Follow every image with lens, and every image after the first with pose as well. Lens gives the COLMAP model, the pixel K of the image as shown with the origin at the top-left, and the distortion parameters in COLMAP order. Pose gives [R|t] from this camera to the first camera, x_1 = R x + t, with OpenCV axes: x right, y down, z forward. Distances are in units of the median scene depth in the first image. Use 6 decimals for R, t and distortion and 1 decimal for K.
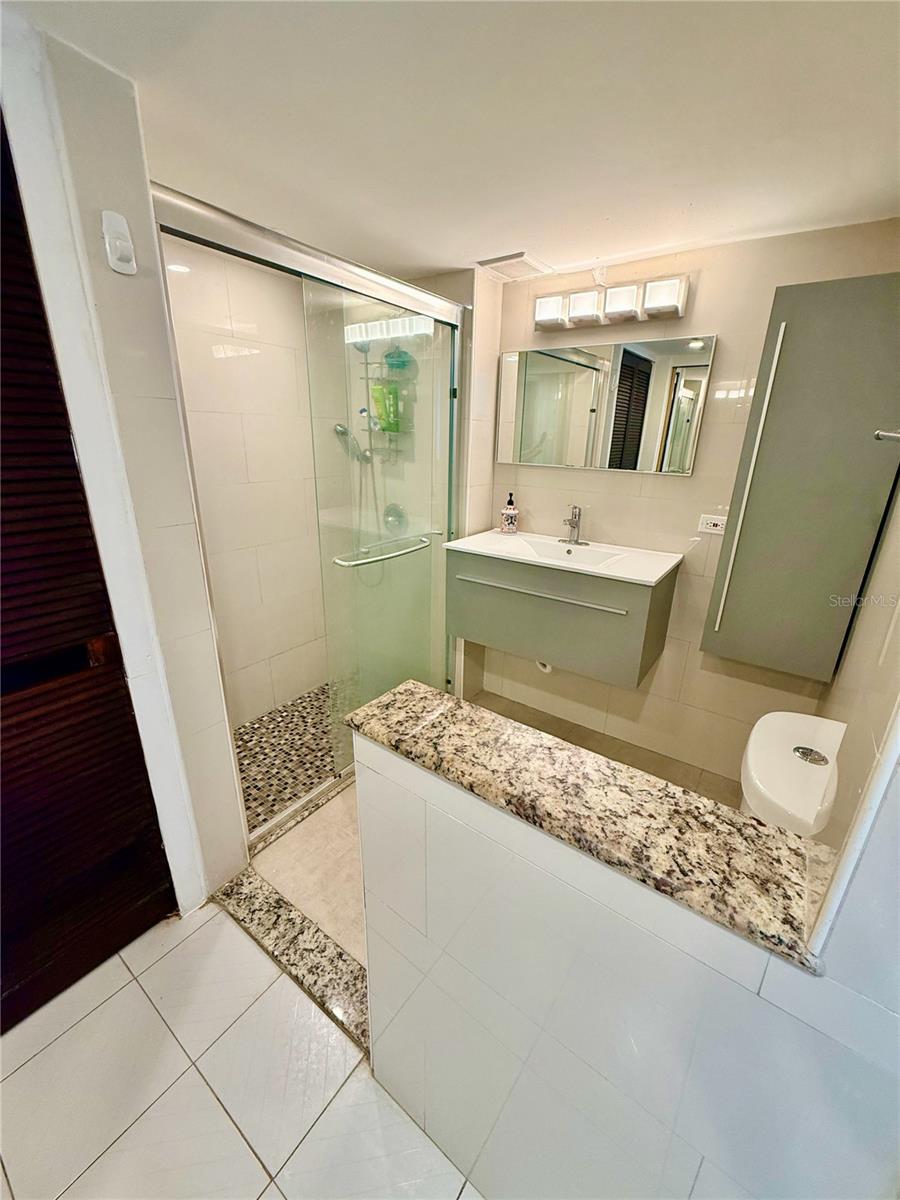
lens RADIAL K [[479.1, 0, 447.3], [0, 479.1, 602.5], [0, 0, 1]] dist [0.000797, 0.000526]
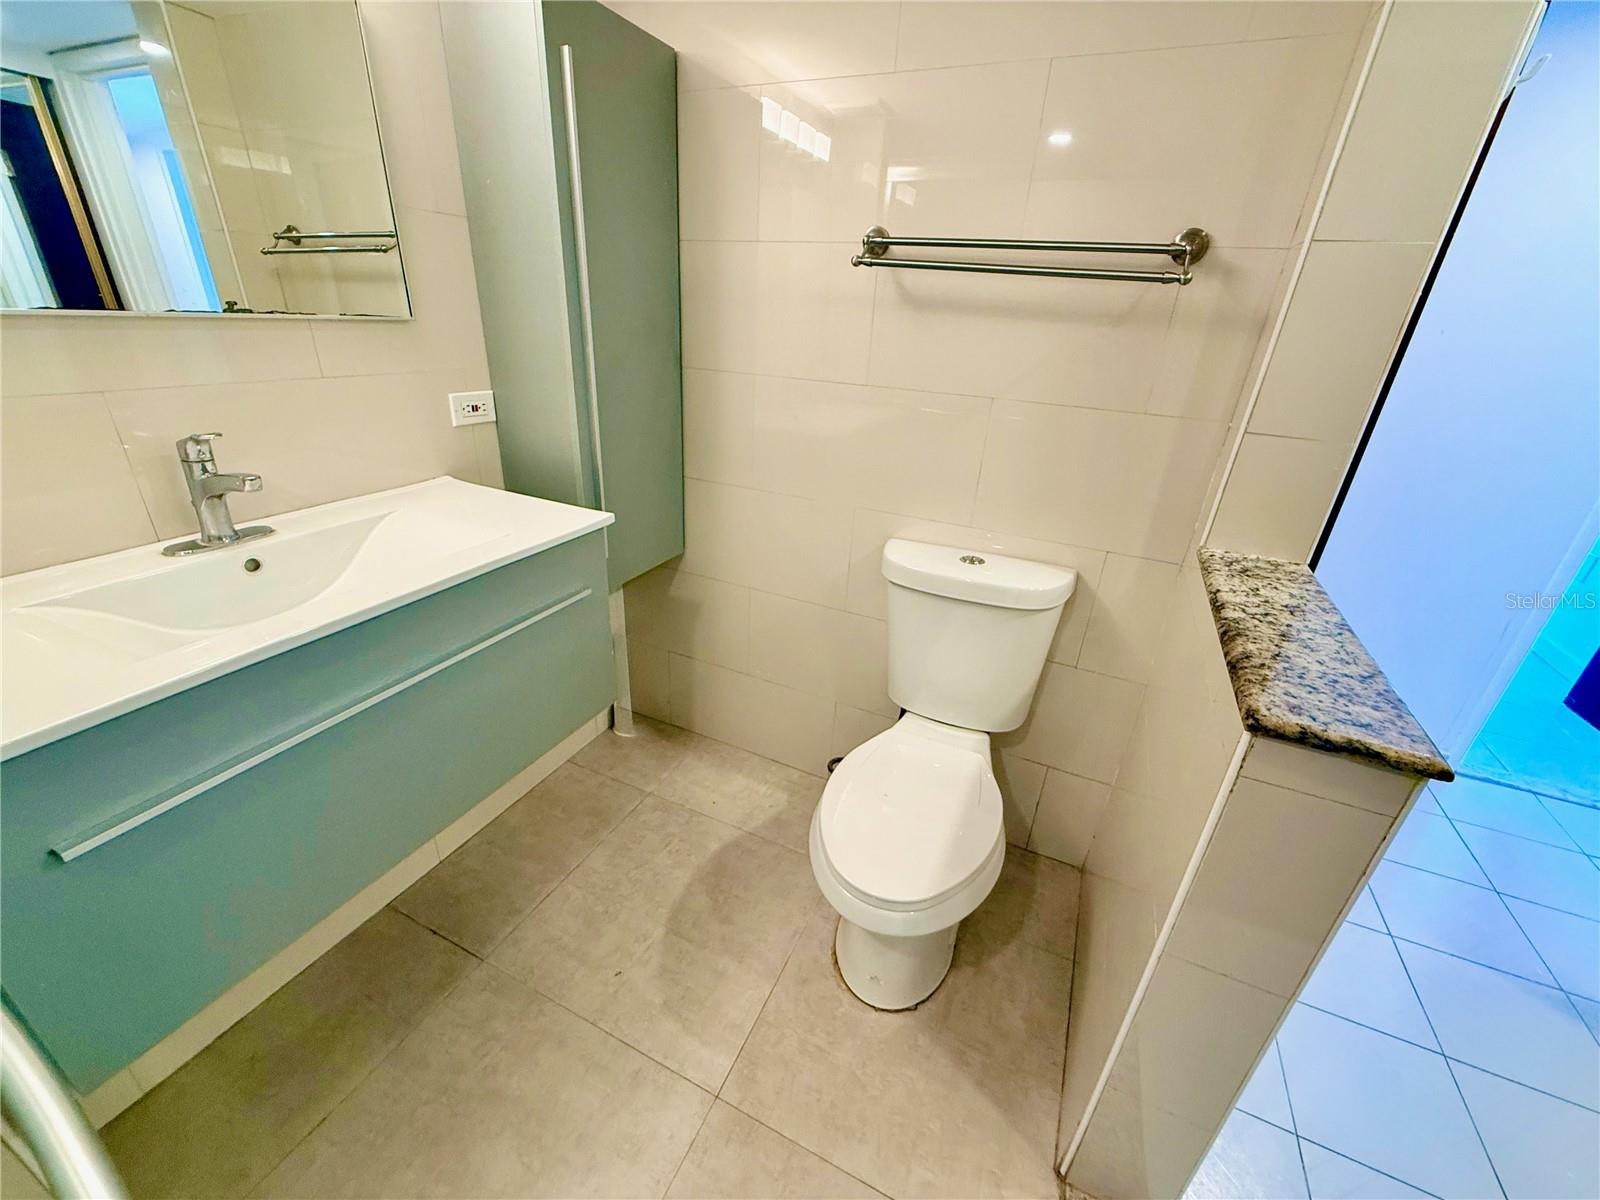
lens RADIAL K [[636.4, 0, 795.3], [0, 636.4, 600.1], [0, 0, 1]] dist [-0.000612, 0.000327]
pose [[-0.190033, -0.440127, 0.877596, -0.242968], [0.273937, 0.834614, 0.477889, -0.196307], [-0.942786, 0.331221, -0.038037, 0.637703]]
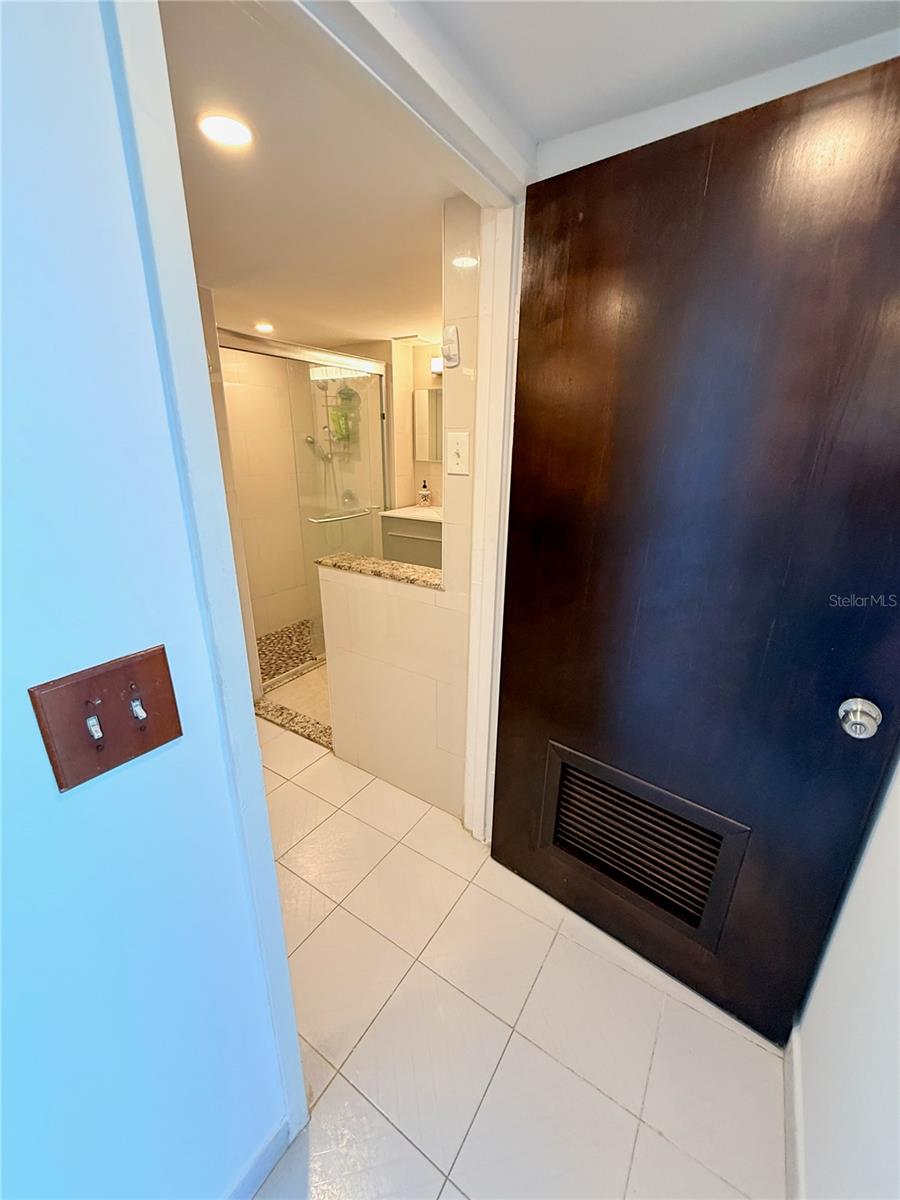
lens RADIAL K [[477.3, 0, 450.0], [0, 477.3, 600.0], [0, 0, 1]] dist [-0.000612, 0.000327]
pose [[0.997977, -0.030241, 0.055929, 0.124872], [0.030855, 0.999472, -0.010151, 0.181757], [-0.055593, 0.011856, 0.998383, -0.550967]]
